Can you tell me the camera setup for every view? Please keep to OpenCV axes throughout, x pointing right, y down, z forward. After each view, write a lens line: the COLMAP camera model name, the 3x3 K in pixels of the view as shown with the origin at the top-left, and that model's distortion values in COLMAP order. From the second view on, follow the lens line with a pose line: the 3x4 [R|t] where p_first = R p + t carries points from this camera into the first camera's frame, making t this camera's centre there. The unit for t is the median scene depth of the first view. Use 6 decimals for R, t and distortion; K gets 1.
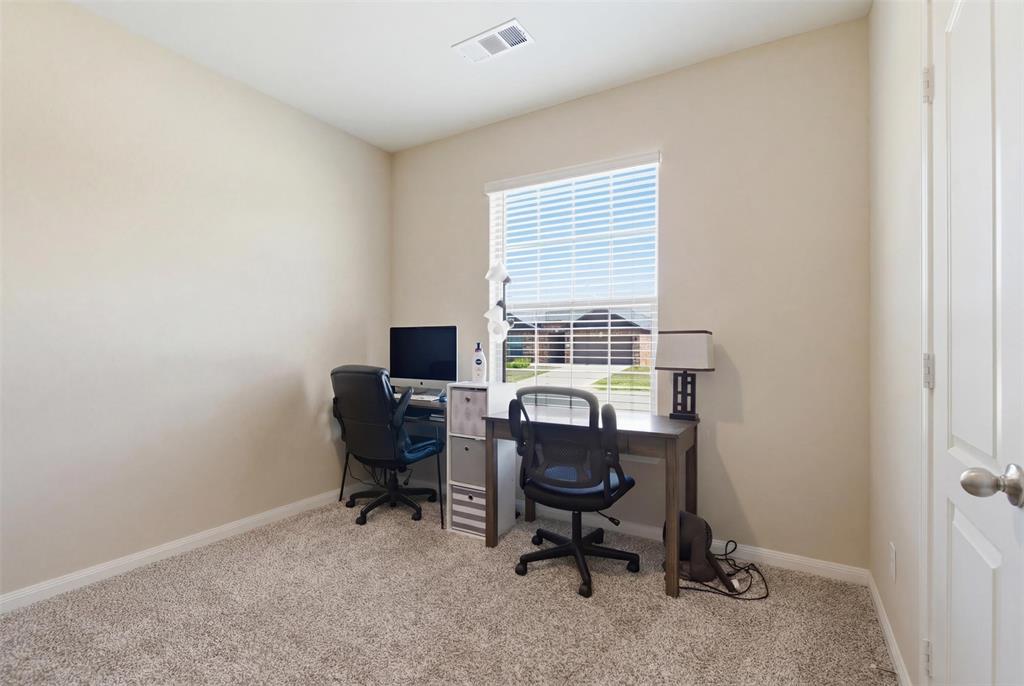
lens RADIAL K [[468.6, 0, 510.0], [0, 468.6, 347.6], [0, 0, 1]] dist [0.002963, -0.000470]
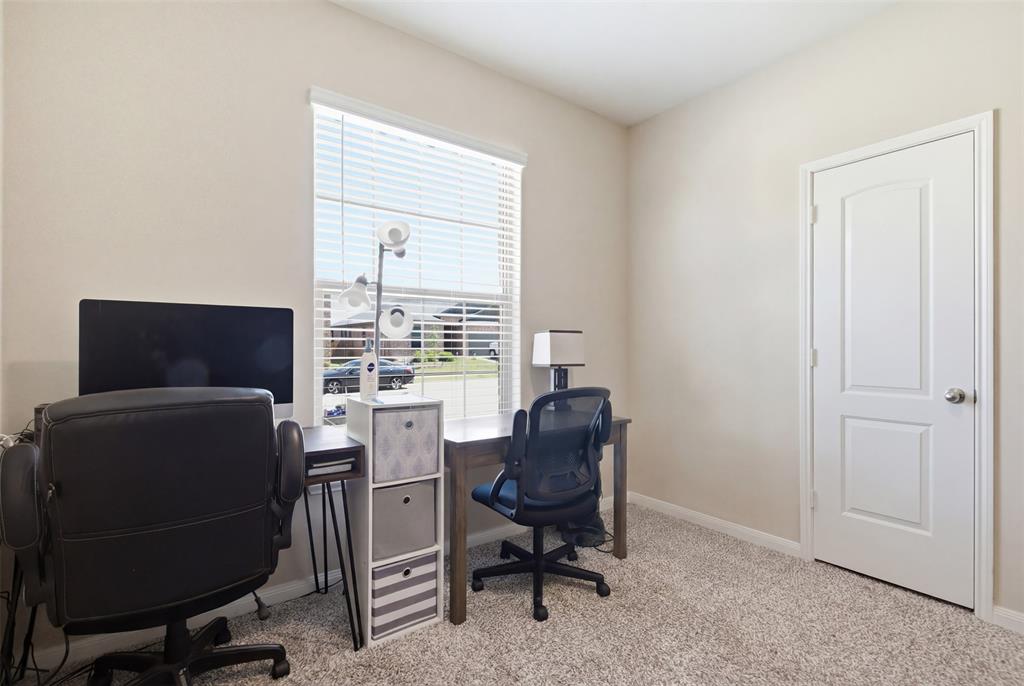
lens RADIAL K [[468.6, 0, 510.0], [0, 468.6, 347.6], [0, 0, 1]] dist [0.002963, -0.000470]
pose [[0.393490, -0.000887, 0.919329, -0.635408], [0.002698, 0.999996, -0.000190, 0.004146], [-0.919325, 0.002555, 0.393491, 0.610237]]
